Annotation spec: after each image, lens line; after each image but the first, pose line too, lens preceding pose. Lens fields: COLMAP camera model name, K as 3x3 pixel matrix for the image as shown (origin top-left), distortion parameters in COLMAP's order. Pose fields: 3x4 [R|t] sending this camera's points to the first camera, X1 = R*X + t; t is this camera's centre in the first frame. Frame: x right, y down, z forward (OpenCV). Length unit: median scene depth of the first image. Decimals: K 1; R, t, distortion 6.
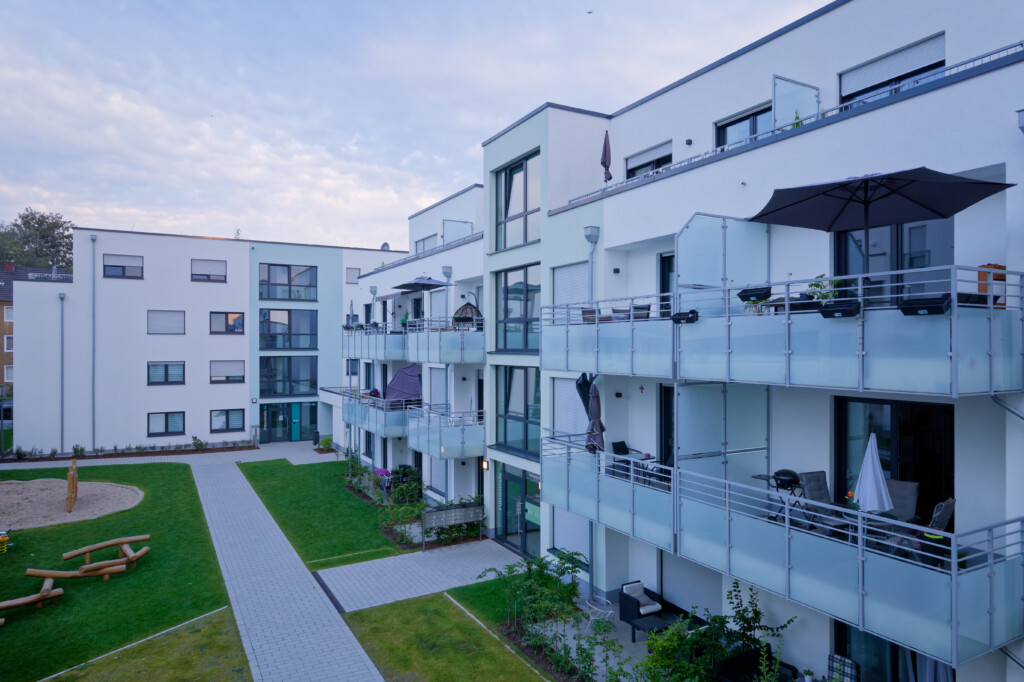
lens RADIAL K [[647.8, 0, 514.2], [0, 647.8, 345.7], [0, 0, 1]] dist [0.003192, 0.004456]
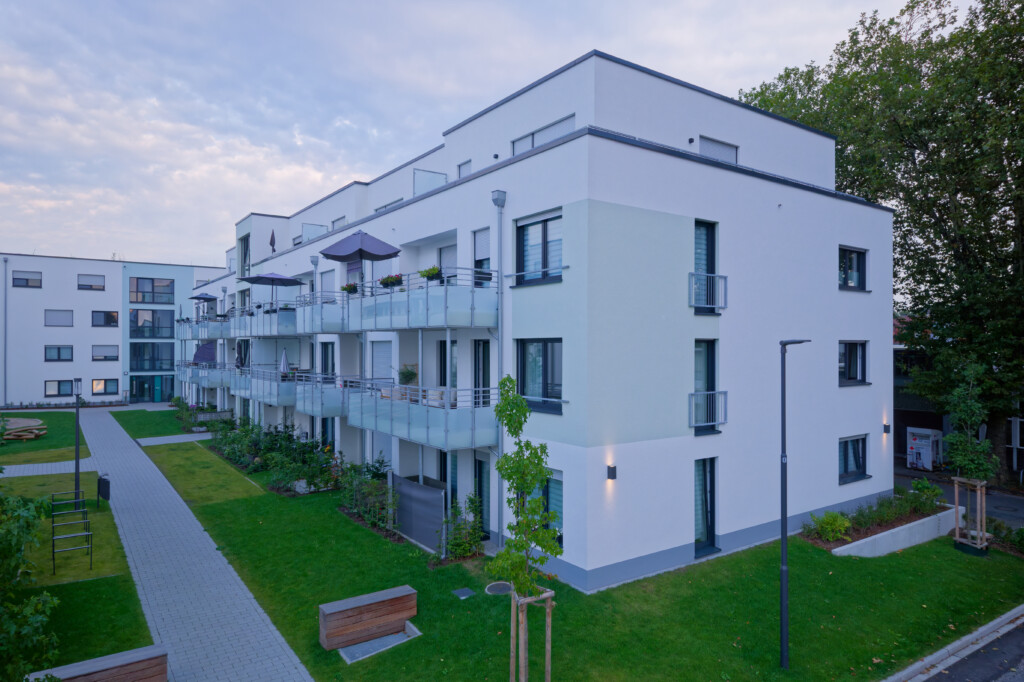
lens RADIAL K [[647.8, 0, 514.2], [0, 647.8, 345.7], [0, 0, 1]] dist [0.003192, 0.004456]
pose [[0.993568, 0.000666, 0.113237, 0.347470], [-0.000466, 0.999998, -0.001793, 0.031535], [-0.113238, 0.001729, 0.993566, -0.625001]]
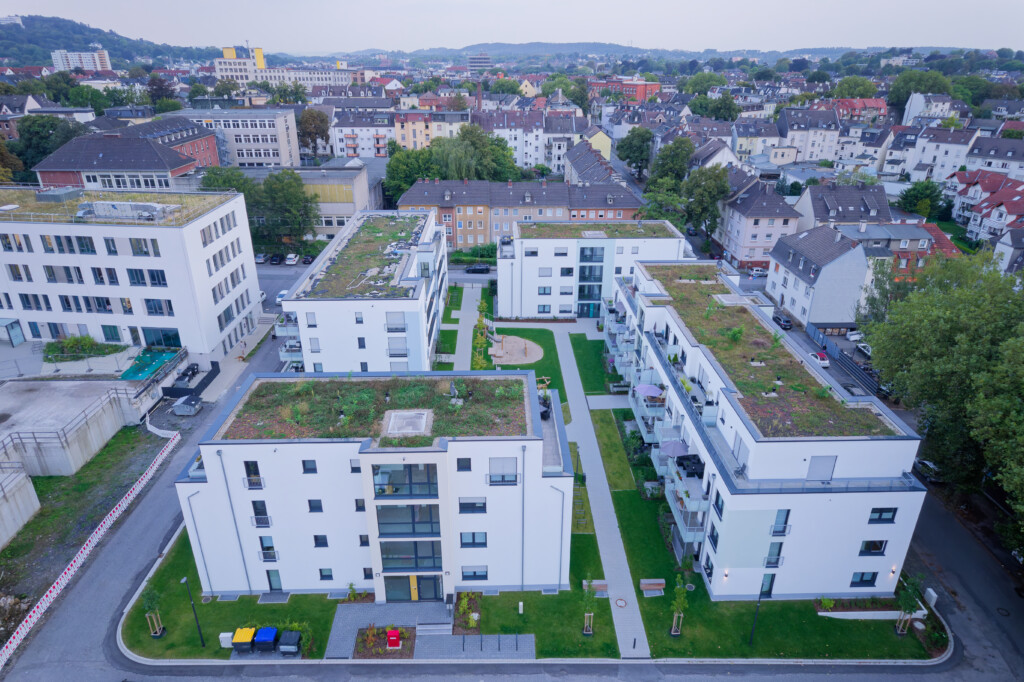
lens RADIAL K [[647.8, 0, 514.2], [0, 647.8, 345.7], [0, 0, 1]] dist [0.003192, 0.004456]
pose [[0.888411, 0.193794, -0.416136, 0.541466], [-0.005616, 0.911039, 0.412281, -0.938436], [0.459014, -0.363938, 0.810466, -1.405968]]
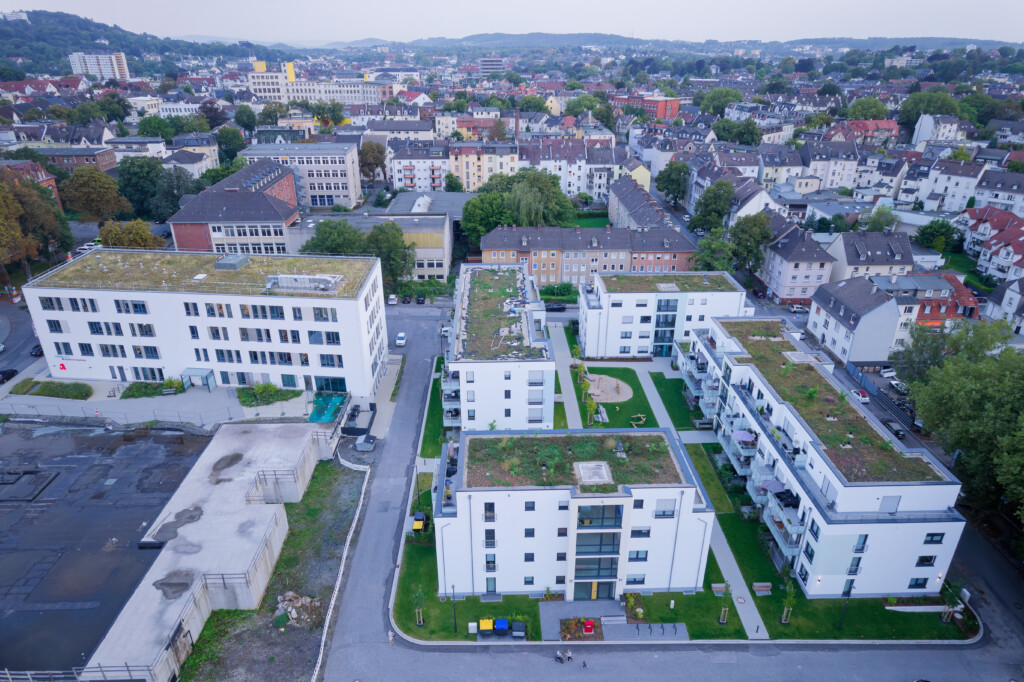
lens RADIAL K [[647.8, 0, 514.2], [0, 647.8, 345.7], [0, 0, 1]] dist [0.003192, 0.004456]
pose [[0.889924, 0.197501, -0.411131, 0.301017], [-0.003622, 0.904420, 0.426628, -1.388677], [0.456094, -0.378177, 0.805581, -1.976512]]
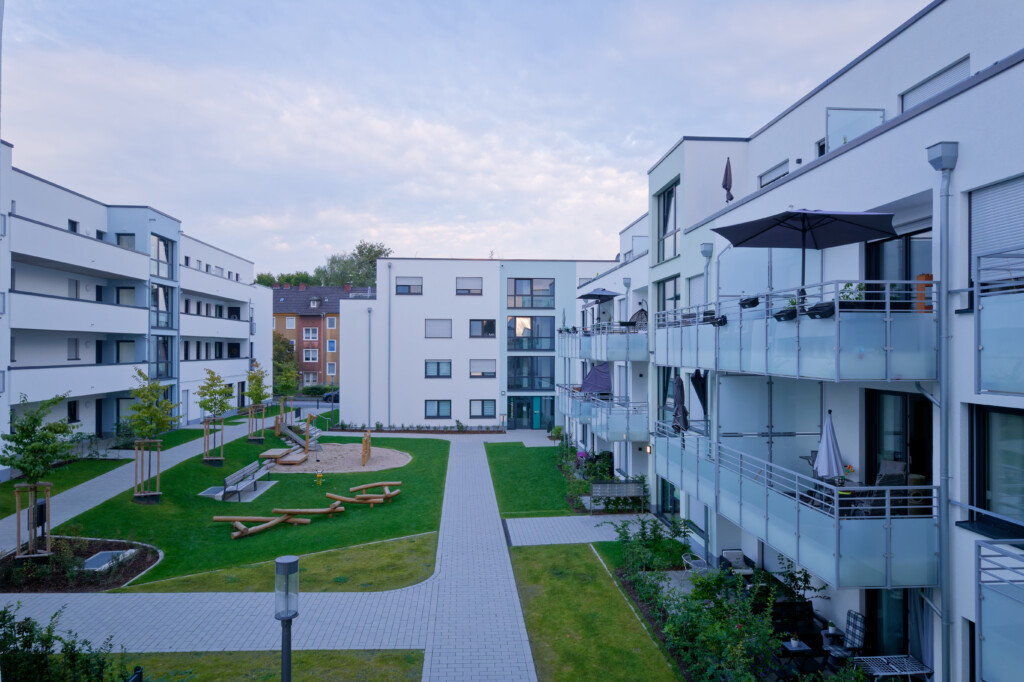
lens RADIAL K [[647.8, 0, 514.2], [0, 647.8, 345.7], [0, 0, 1]] dist [0.003192, 0.004456]
pose [[0.910598, 0.000506, -0.413294, 0.134054], [-0.002657, 0.999986, -0.004629, 0.003198], [0.413285, 0.005314, 0.910586, -0.096372]]
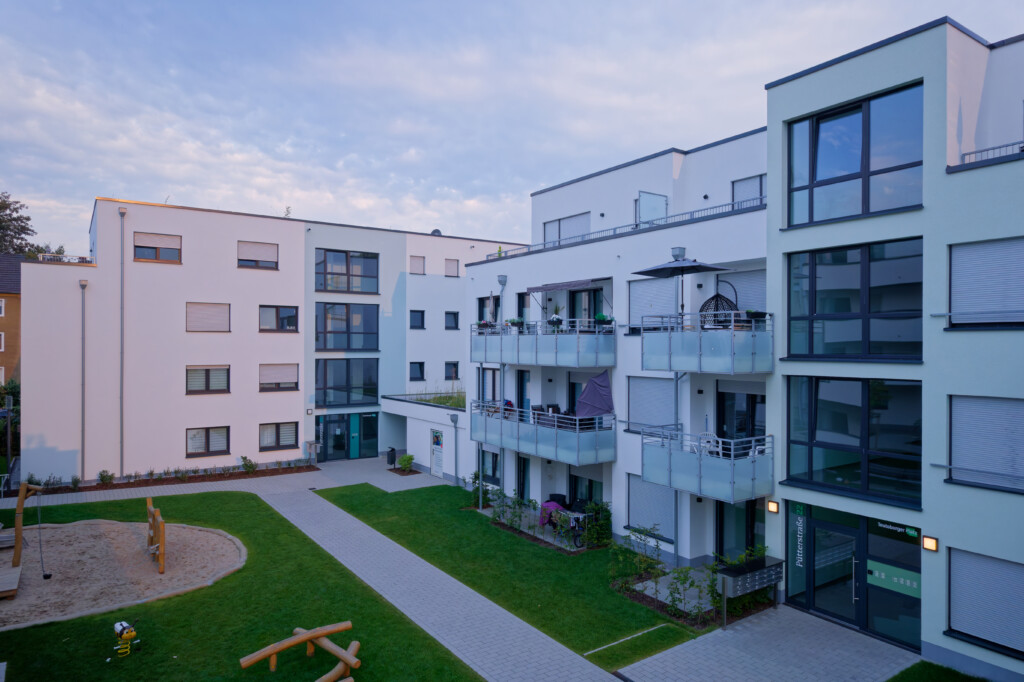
lens RADIAL K [[647.8, 0, 514.2], [0, 647.8, 345.7], [0, 0, 1]] dist [0.003192, 0.004456]
pose [[0.995399, 0.004012, 0.095729, -0.262437], [-0.004085, 0.999991, 0.000561, -0.002683], [-0.095726, -0.000949, 0.995407, 0.168827]]
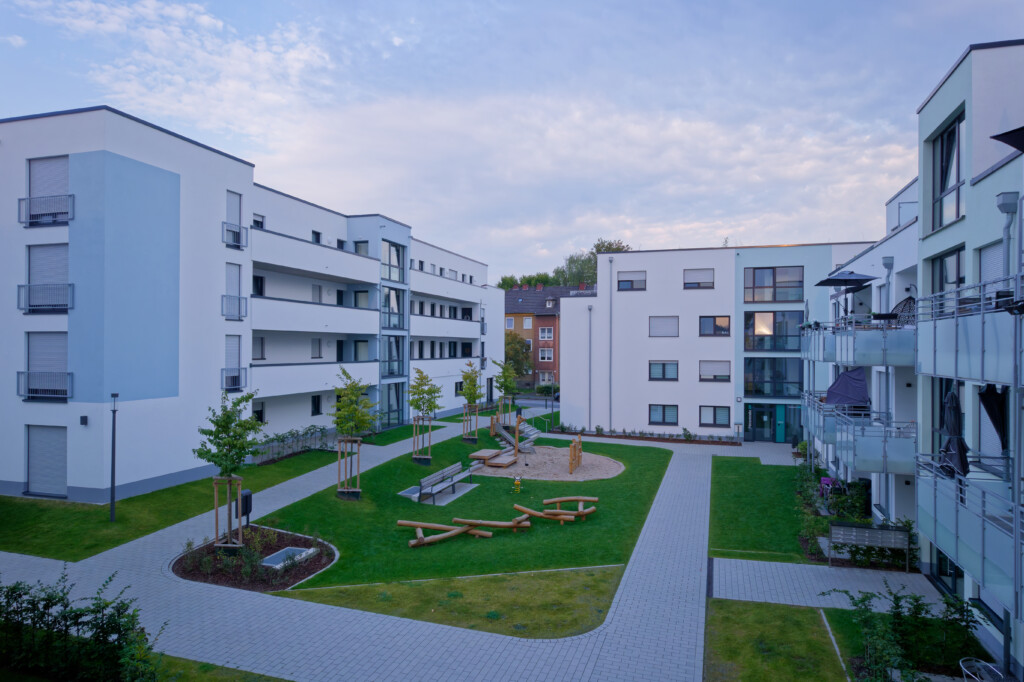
lens RADIAL K [[647.8, 0, 514.2], [0, 647.8, 345.7], [0, 0, 1]] dist [0.003192, 0.004456]
pose [[0.690128, 0.001409, -0.723686, 0.129061], [-0.004522, 0.999987, -0.002365, 0.002156], [0.723673, 0.004905, 0.690125, 0.015256]]
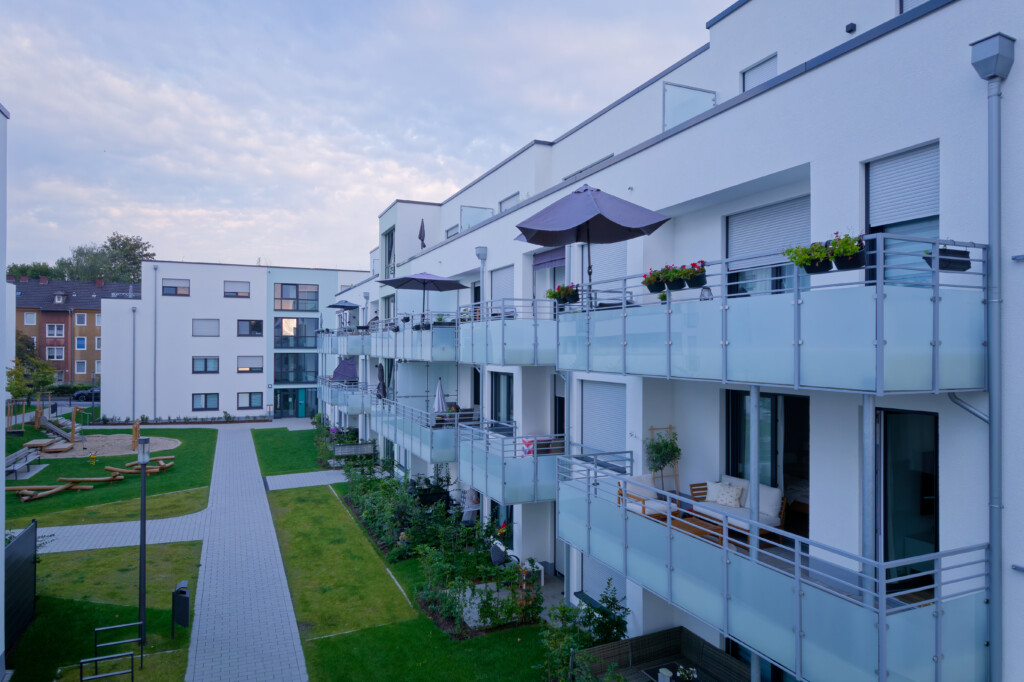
lens RADIAL K [[647.8, 0, 514.2], [0, 647.8, 345.7], [0, 0, 1]] dist [0.003192, 0.004456]
pose [[0.995672, 0.003234, -0.092878, 0.269395], [-0.003551, 0.999988, -0.003248, 0.004828], [0.092867, 0.003564, 0.995672, -0.340447]]
